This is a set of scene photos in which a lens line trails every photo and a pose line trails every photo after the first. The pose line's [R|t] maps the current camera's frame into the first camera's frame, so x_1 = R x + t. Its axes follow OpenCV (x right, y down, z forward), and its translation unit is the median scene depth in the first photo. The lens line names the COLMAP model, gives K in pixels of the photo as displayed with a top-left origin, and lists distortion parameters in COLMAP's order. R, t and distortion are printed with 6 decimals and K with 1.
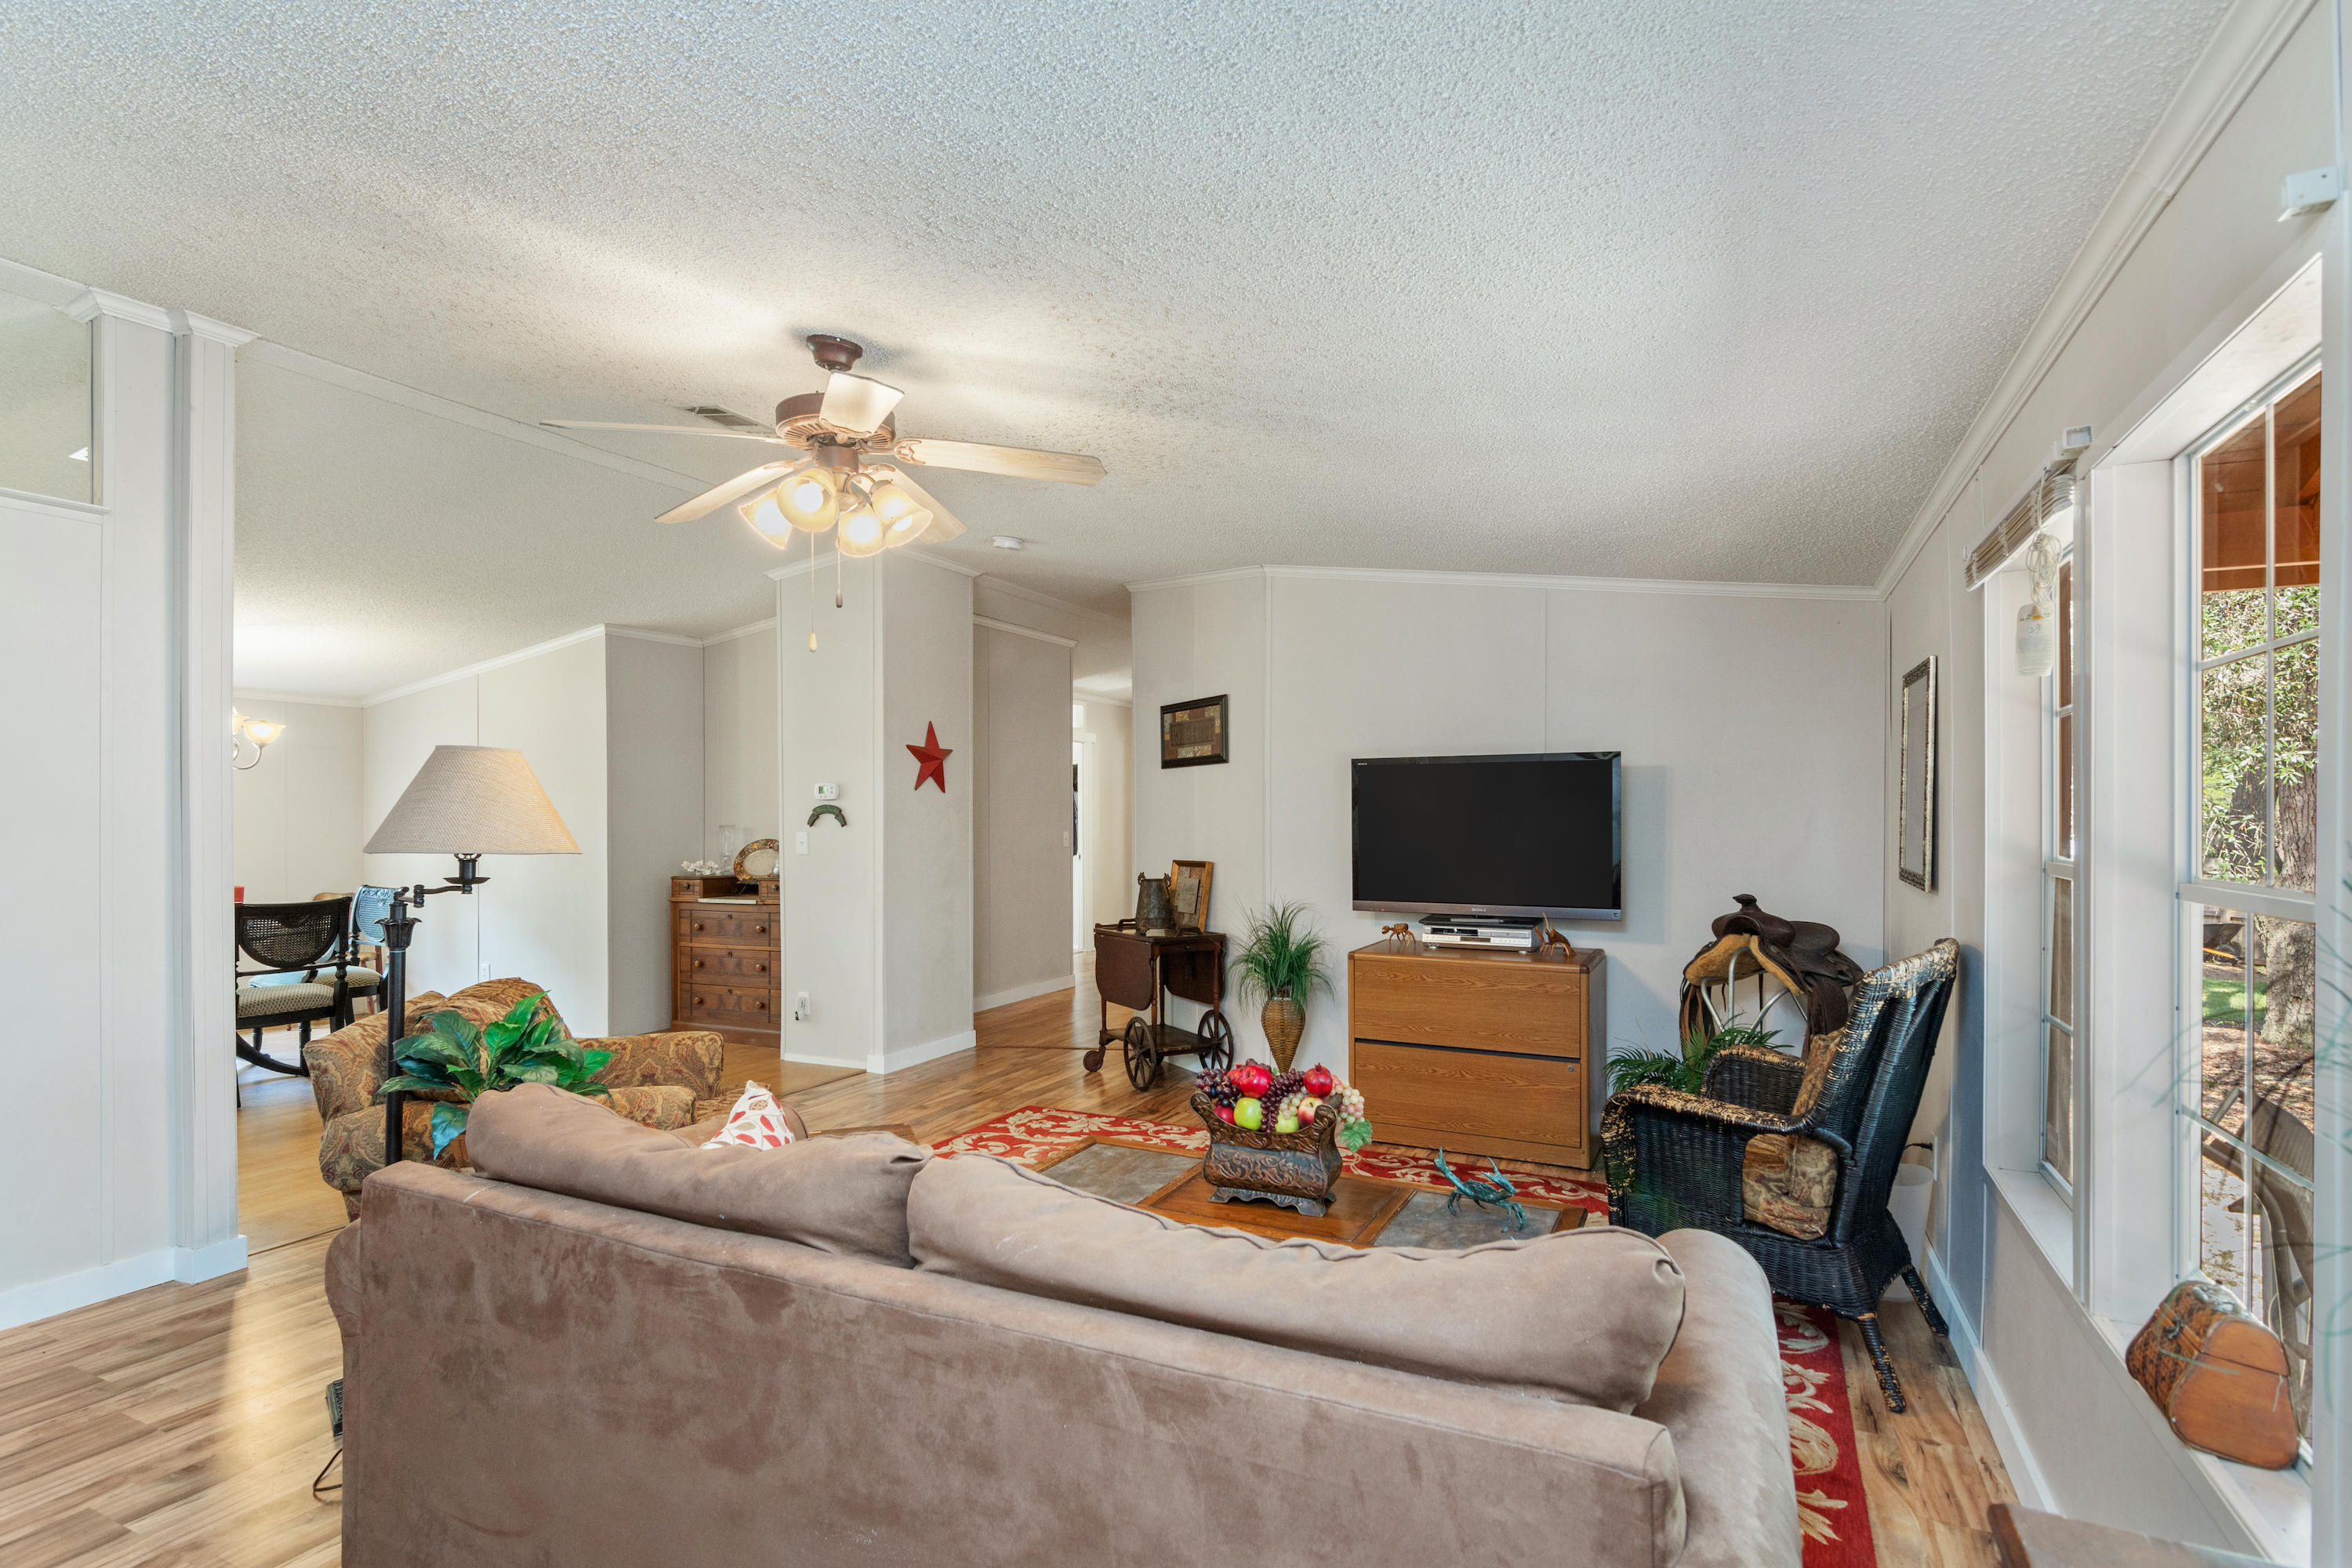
lens RADIAL K [[1144.6, 0, 1181.7], [0, 1144.6, 817.0], [0, 0, 1]] dist [0.000663, 0.000672]
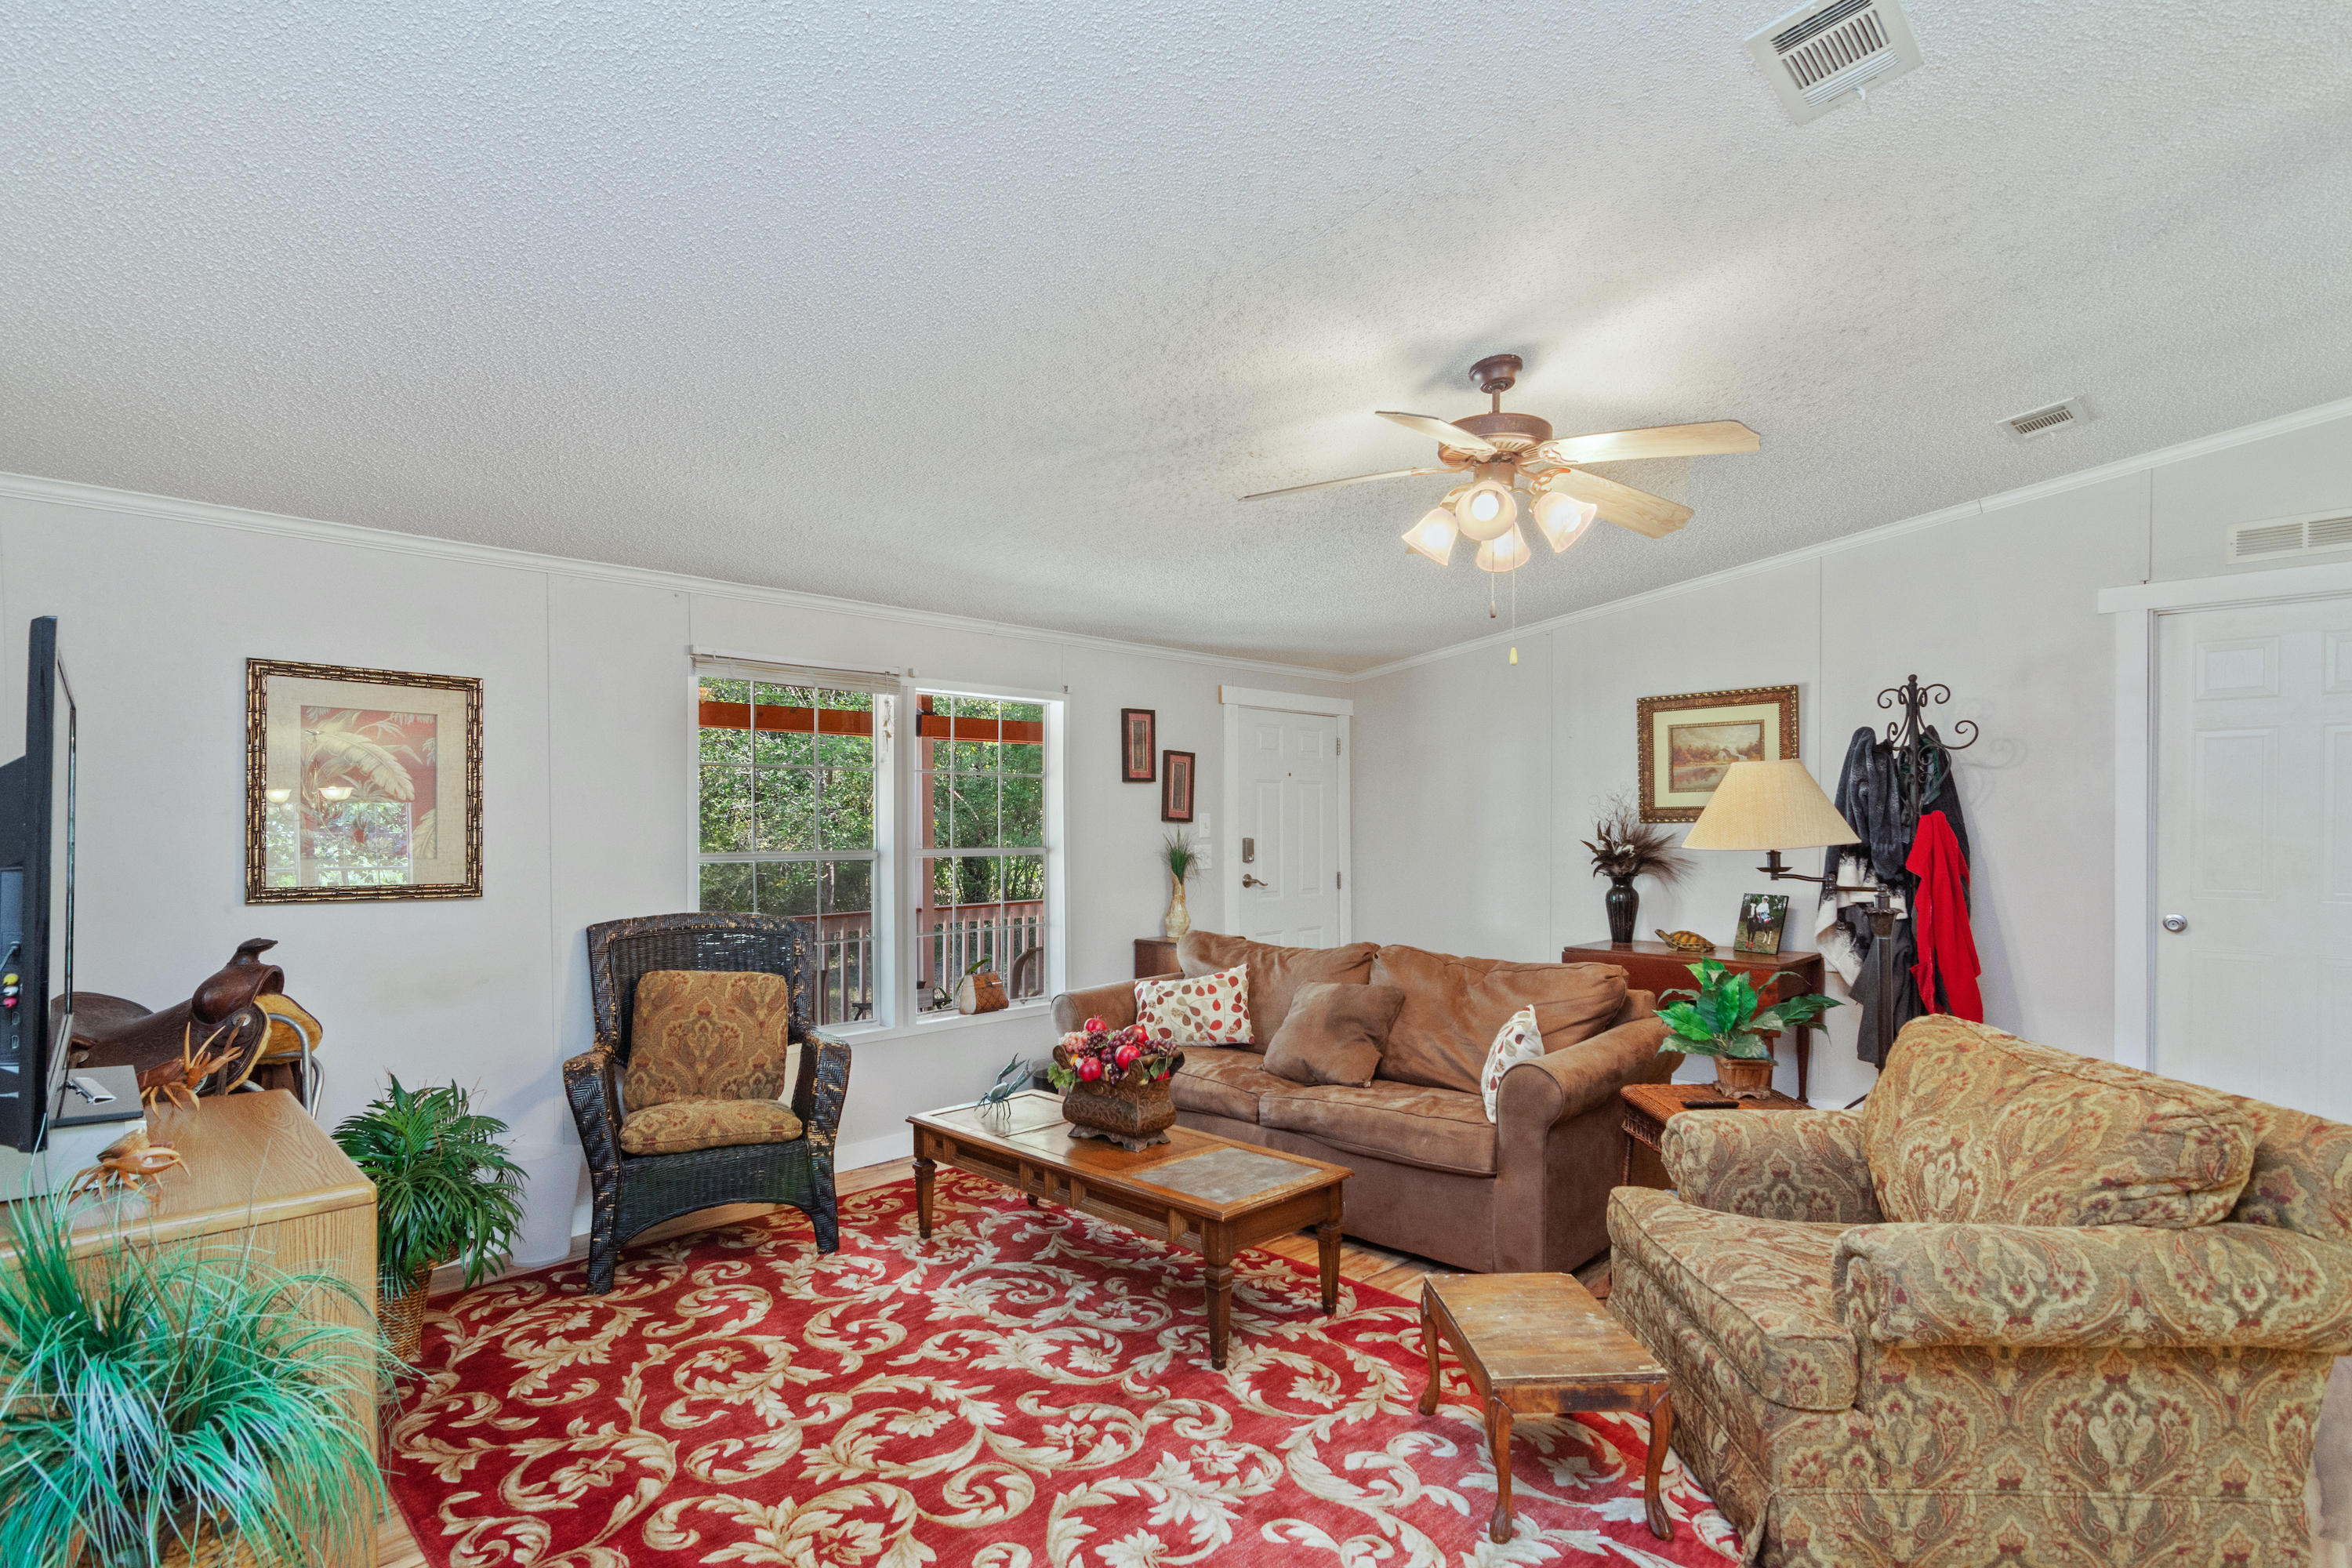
lens RADIAL K [[1144.6, 0, 1181.7], [0, 1144.6, 817.0], [0, 0, 1]] dist [0.000663, 0.000672]
pose [[-0.941683, 0.009620, 0.336364, -0.228261], [0.005219, 0.999889, -0.013986, 0.005503], [-0.336461, -0.011415, -0.941628, 1.252400]]
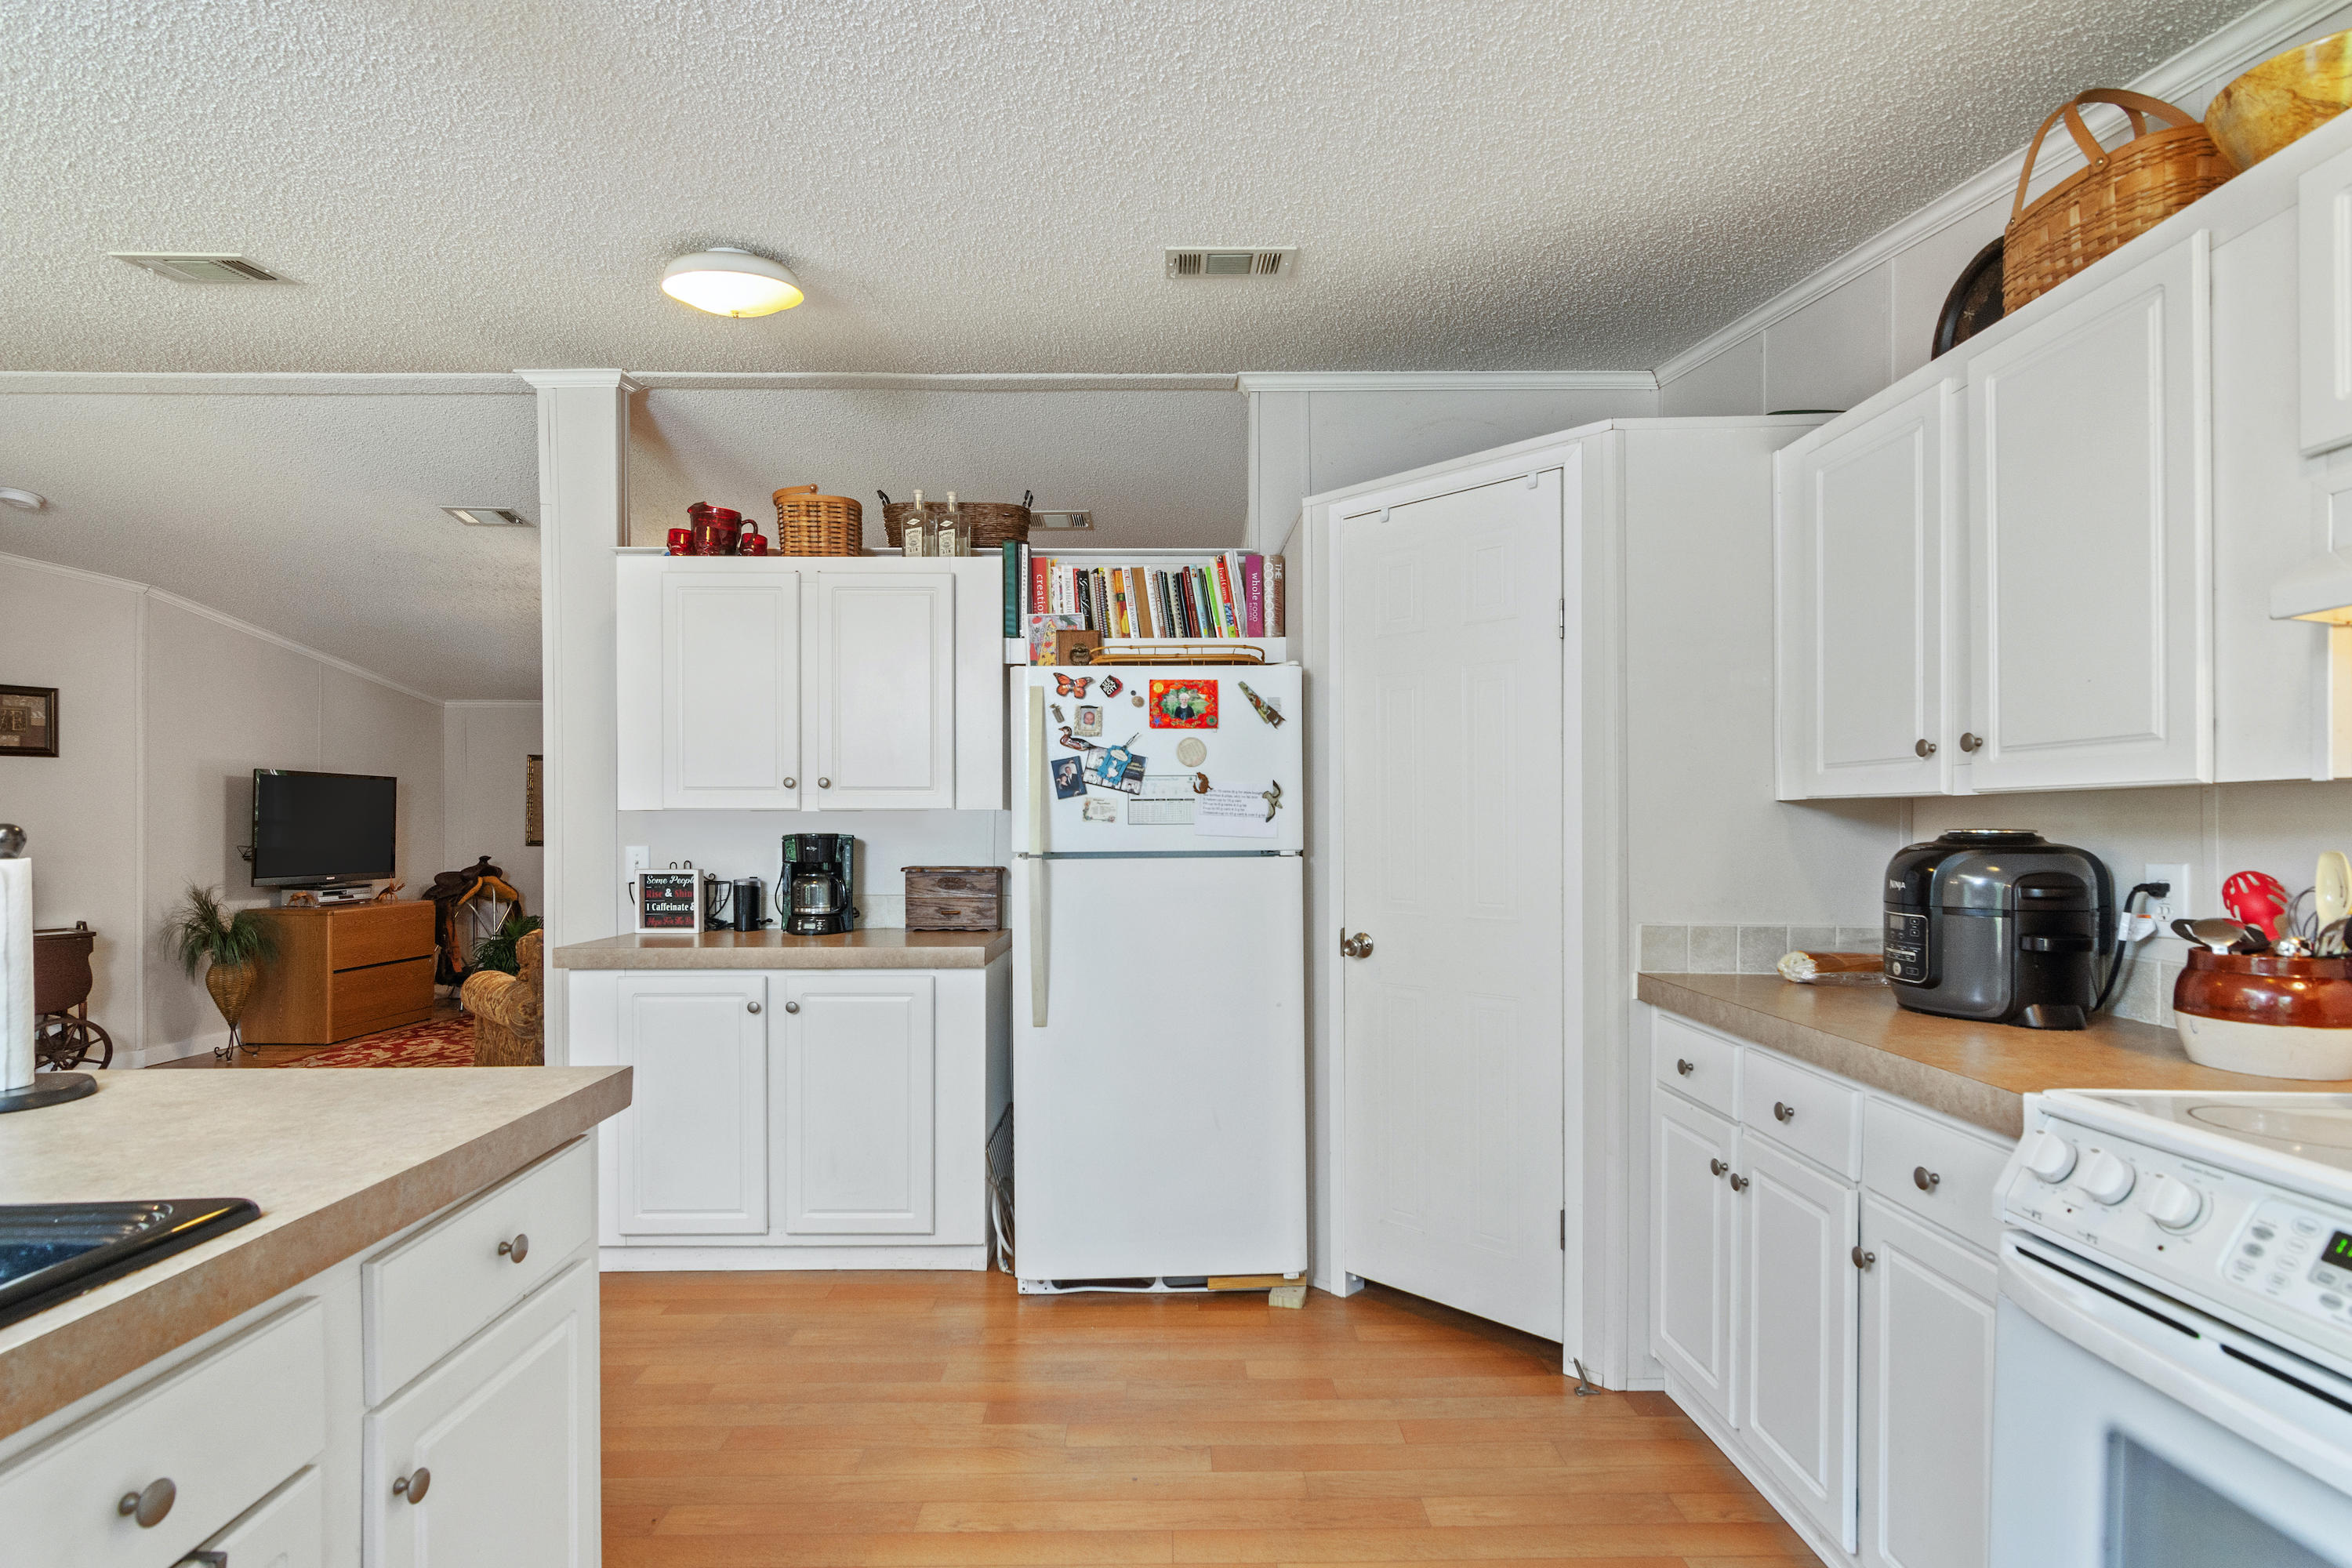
lens RADIAL K [[1144.6, 0, 1181.7], [0, 1144.6, 817.0], [0, 0, 1]] dist [0.000663, 0.000672]
pose [[-0.437481, 0.010208, 0.899170, -1.544847], [0.003115, 0.999947, -0.009836, 0.020986], [-0.899222, -0.001502, -0.437489, 0.669014]]
